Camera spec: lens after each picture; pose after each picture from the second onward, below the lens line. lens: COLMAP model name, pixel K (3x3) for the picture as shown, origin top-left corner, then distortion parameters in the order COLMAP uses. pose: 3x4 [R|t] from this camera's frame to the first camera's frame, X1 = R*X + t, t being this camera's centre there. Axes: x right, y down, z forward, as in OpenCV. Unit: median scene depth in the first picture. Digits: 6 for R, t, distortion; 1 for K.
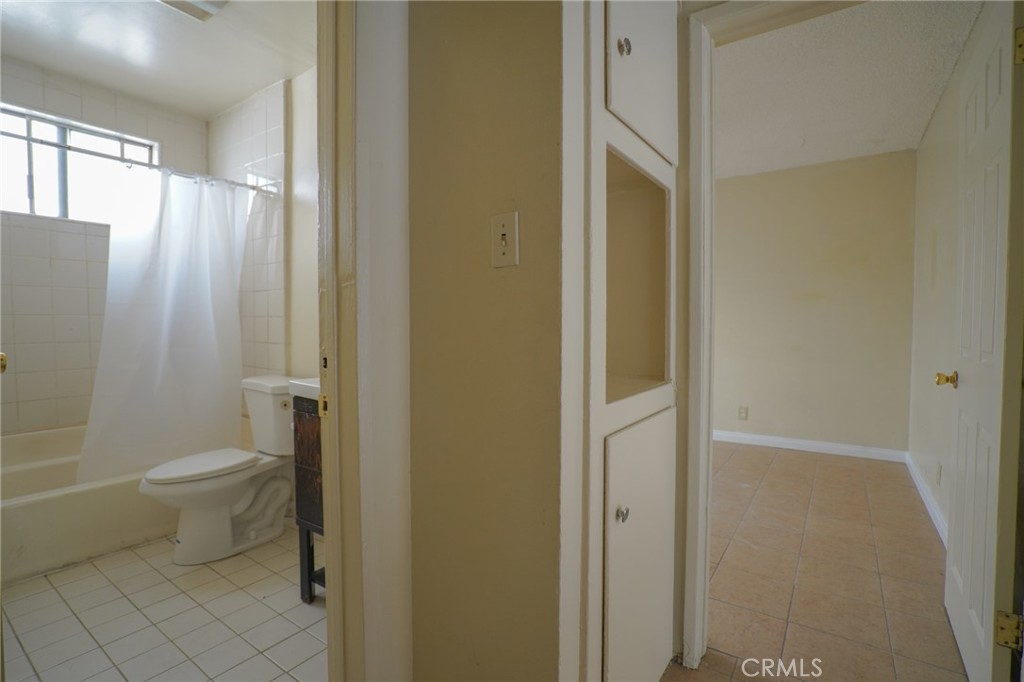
lens RADIAL K [[480.7, 0, 512.0], [0, 480.7, 341.0], [0, 0, 1]] dist [-0.056321, 0.021944]
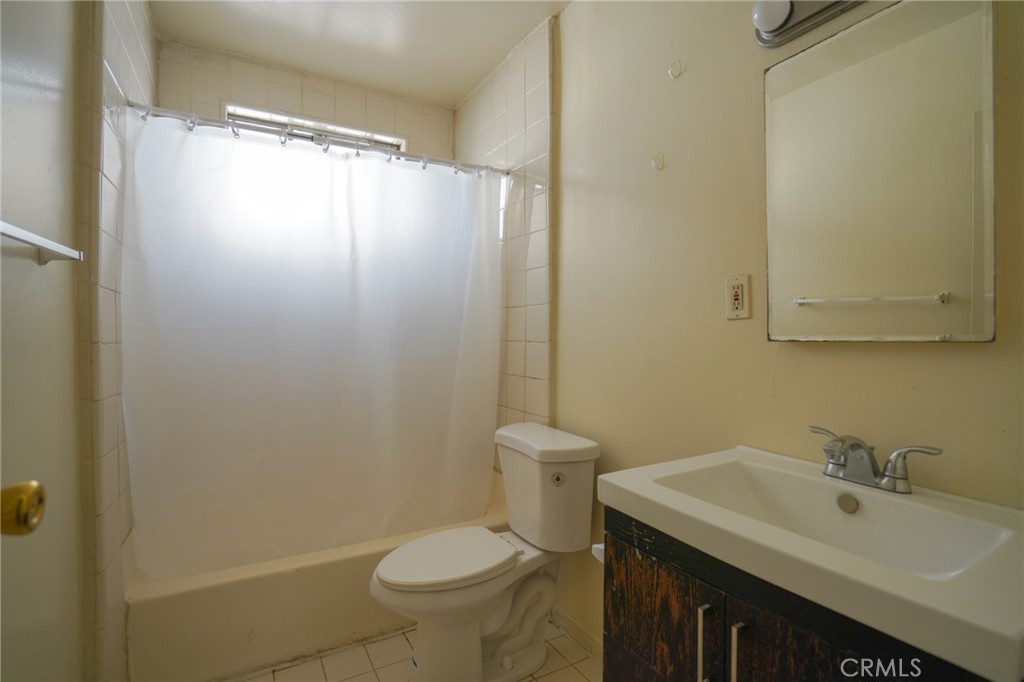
lens RADIAL K [[473.2, 0, 512.0], [0, 473.2, 341.0], [0, 0, 1]] dist [-0.060938, 0.022404]
pose [[0.908494, 0.004106, -0.417877, -0.242182], [-0.014978, 0.999629, -0.022742, -0.037275], [0.417629, 0.026920, 0.908219, 0.344710]]
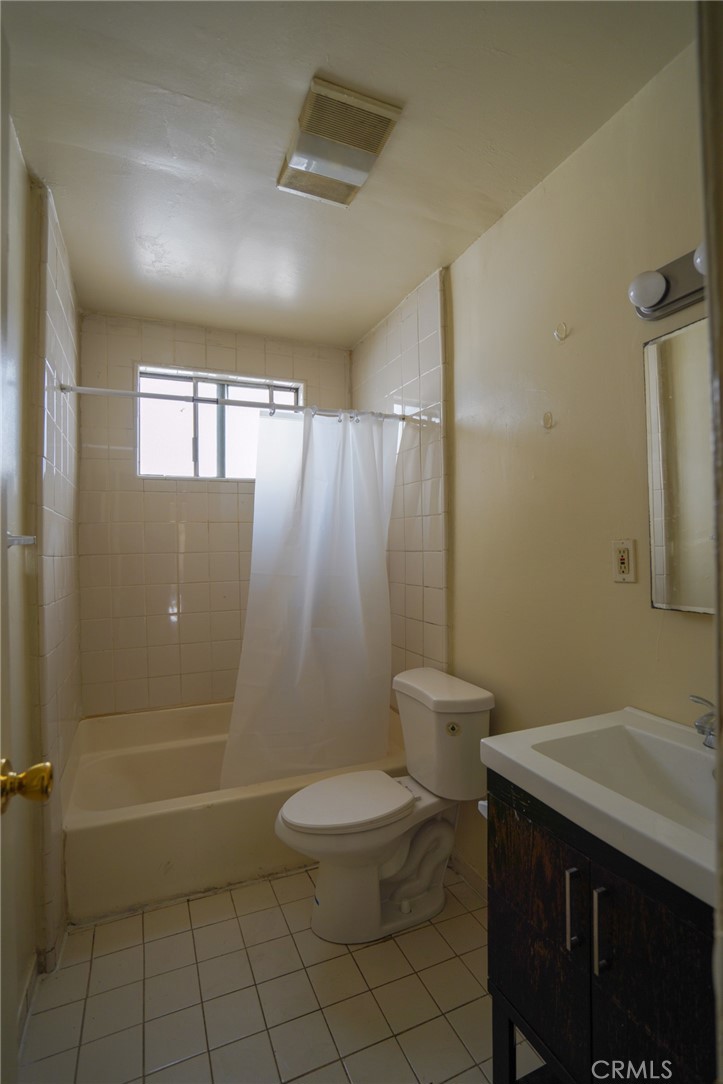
lens RADIAL K [[505.4, 0, 359.5], [0, 505.4, 546.6], [0, 0, 1]] dist [-0.067581, 0.030888]
pose [[0.852602, -0.016064, -0.522313, -0.197267], [-0.004570, 0.999260, -0.038192, -0.089338], [0.522540, 0.034949, 0.851898, 0.288079]]
